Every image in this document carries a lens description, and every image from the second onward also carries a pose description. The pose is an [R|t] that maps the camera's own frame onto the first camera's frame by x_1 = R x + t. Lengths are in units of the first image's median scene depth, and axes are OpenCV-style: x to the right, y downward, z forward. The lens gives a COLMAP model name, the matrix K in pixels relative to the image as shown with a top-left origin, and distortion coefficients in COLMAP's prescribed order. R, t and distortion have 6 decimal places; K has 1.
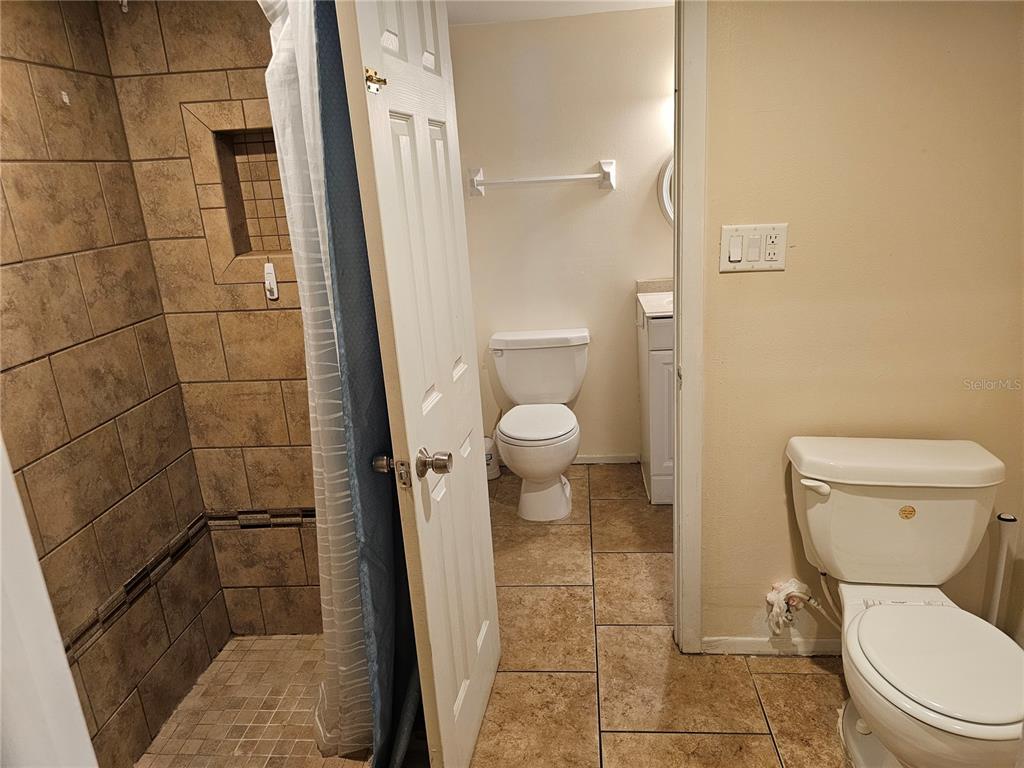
lens RADIAL K [[695.9, 0, 520.2], [0, 695.9, 380.7], [0, 0, 1]] dist [0.041631, -0.019974]
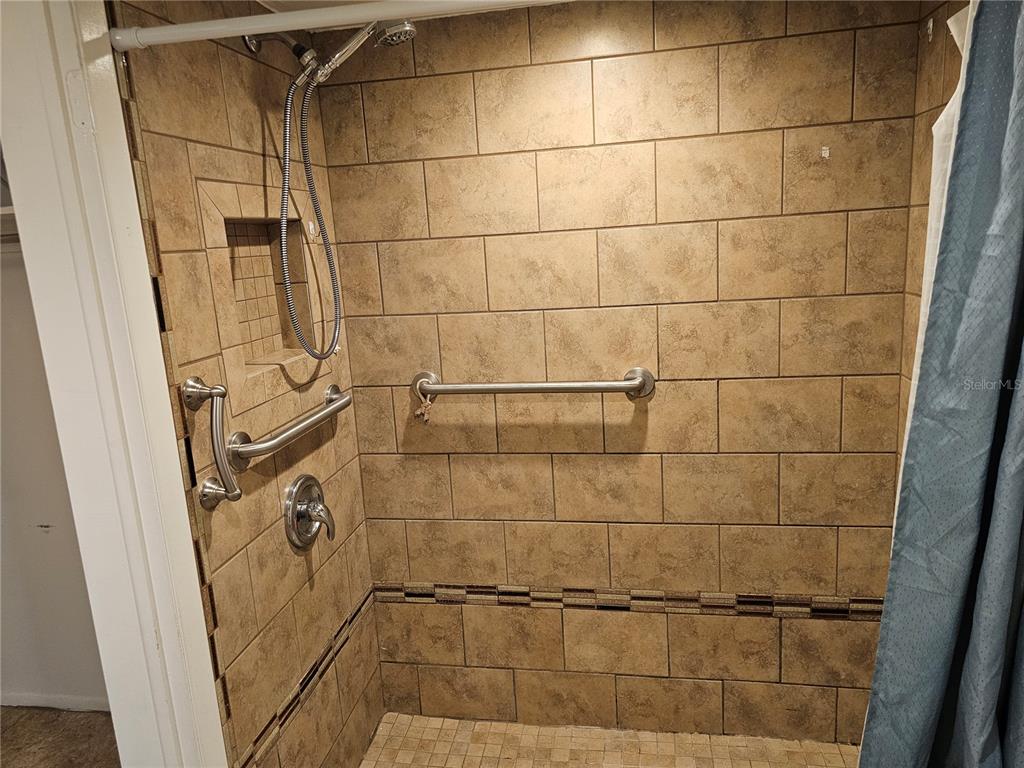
lens RADIAL K [[695.9, 0, 517.1], [0, 695.9, 394.0], [0, 0, 1]] dist [0.041631, -0.019974]
pose [[-0.084225, 0.273518, -0.958172, 0.436969], [-0.231304, 0.929956, 0.285796, -0.237067], [0.969229, 0.245701, -0.015059, 0.603826]]
